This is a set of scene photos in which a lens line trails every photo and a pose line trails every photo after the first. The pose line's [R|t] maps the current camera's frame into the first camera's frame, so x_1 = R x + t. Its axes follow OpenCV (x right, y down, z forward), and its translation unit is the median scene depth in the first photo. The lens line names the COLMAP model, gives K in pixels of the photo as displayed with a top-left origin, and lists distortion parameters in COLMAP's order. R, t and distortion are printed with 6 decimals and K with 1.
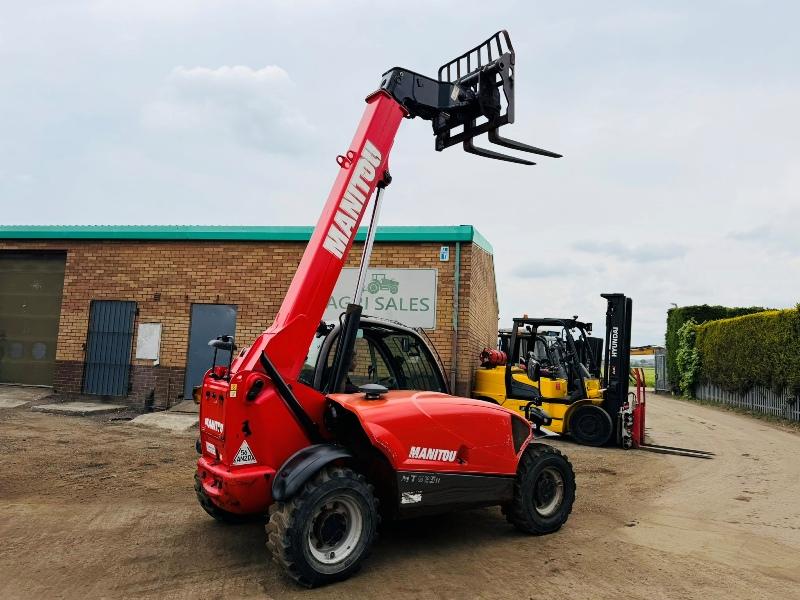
lens RADIAL K [[565.8, 0, 394.2], [0, 565.8, 308.2], [0, 0, 1]] dist [0.061841, -0.079859]
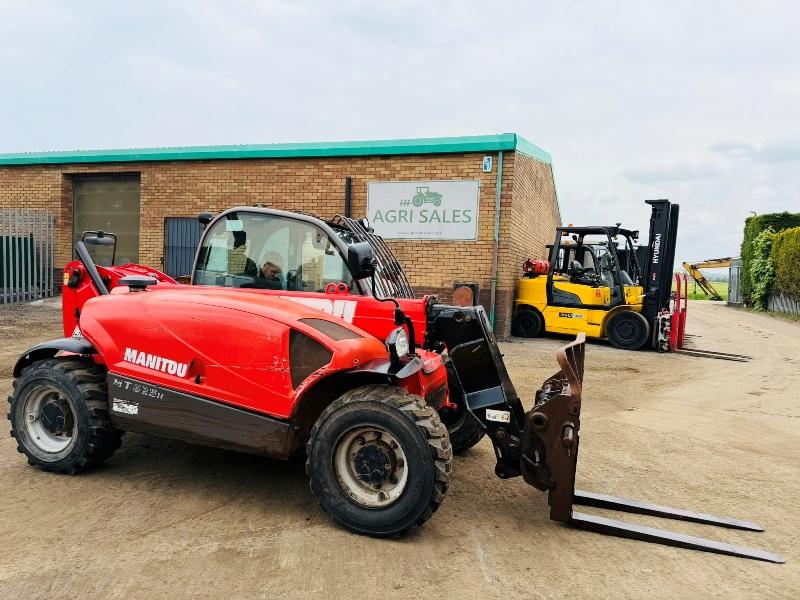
lens RADIAL K [[565.8, 0, 396.0], [0, 565.8, 306.4], [0, 0, 1]] dist [0.061841, -0.079859]
pose [[0.992517, -0.000730, -0.122108, 0.051533], [0.017942, 0.990001, 0.139917, 0.010292], [0.120784, -0.141061, 0.982605, -0.054125]]
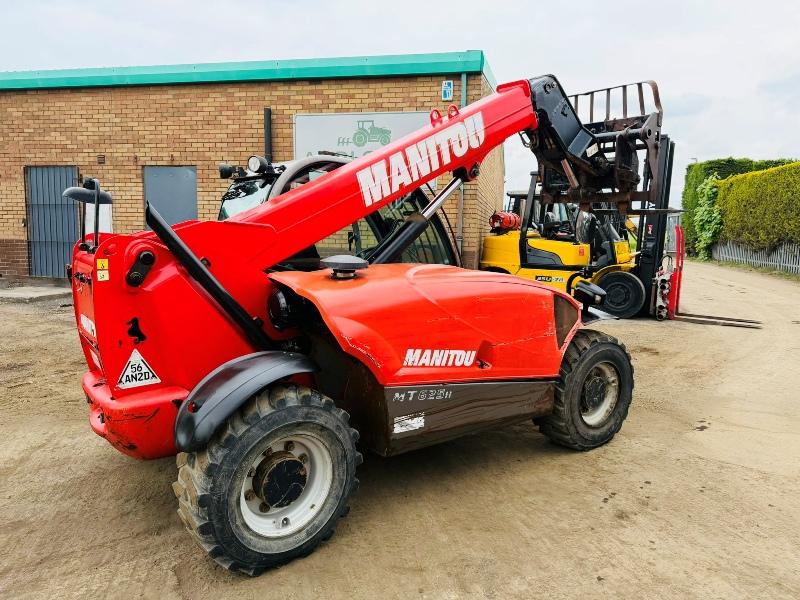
lens RADIAL K [[565.8, 0, 401.2], [0, 565.8, 304.1], [0, 0, 1]] dist [0.061841, -0.079859]
pose [[0.999425, -0.032923, 0.008064, 0.008111], [0.030420, 0.976118, 0.215101, 0.022722], [-0.014953, -0.214732, 0.976559, 0.153995]]
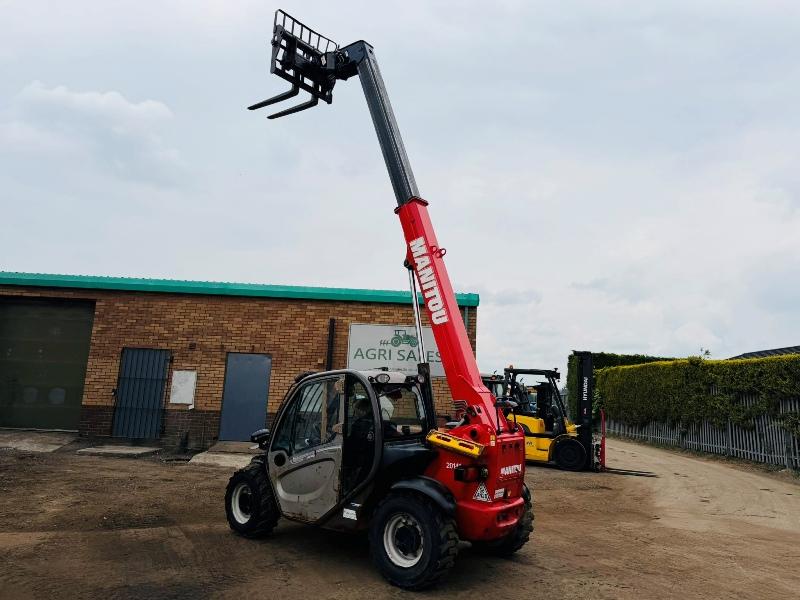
lens RADIAL K [[565.8, 0, 403.0], [0, 565.8, 300.0], [0, 0, 1]] dist [0.061841, -0.079859]
pose [[0.975200, 0.033685, 0.218747, -0.296297], [-0.016719, 0.996738, -0.078955, -0.031456], [-0.220693, 0.073340, 0.972582, -0.179751]]
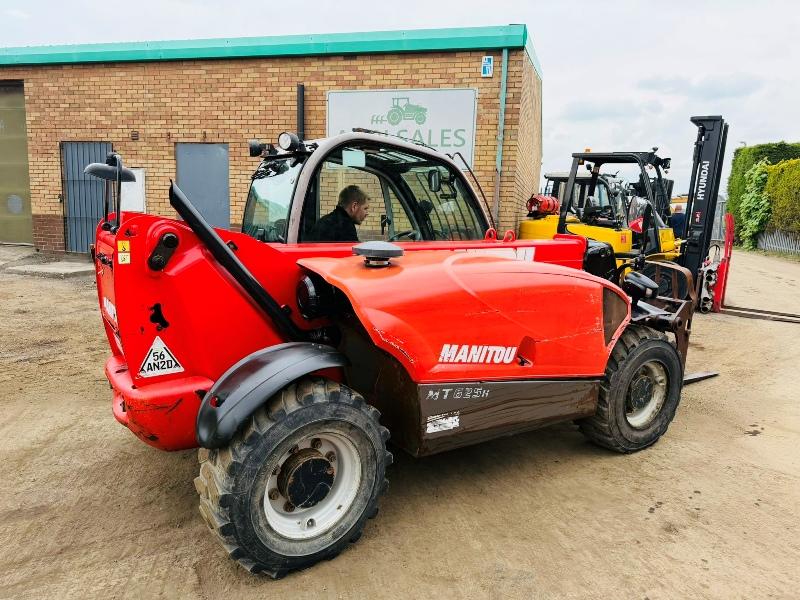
lens RADIAL K [[565.8, 0, 400.3], [0, 565.8, 309.3], [0, 0, 1]] dist [0.061841, -0.079859]
pose [[0.998978, -0.006374, -0.044755, 0.004944], [0.017527, 0.967186, 0.253465, 0.022865], [0.041670, -0.253990, 0.966309, 0.171802]]
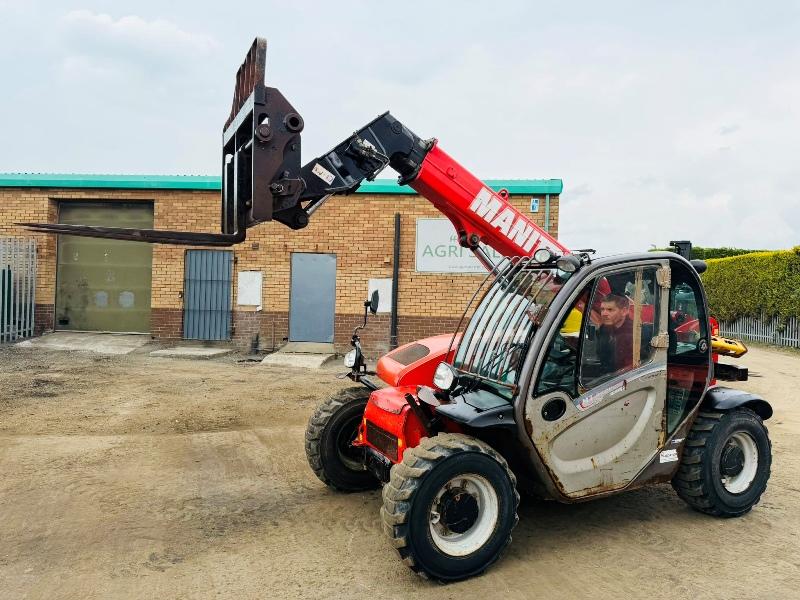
lens RADIAL K [[565.8, 0, 406.5], [0, 565.8, 300.5], [0, 0, 1]] dist [0.061841, -0.079859]
pose [[0.992191, -0.019397, 0.123209, -0.302995], [0.008127, 0.995788, 0.091325, -0.014855], [-0.124461, -0.089611, 0.988170, -0.085531]]
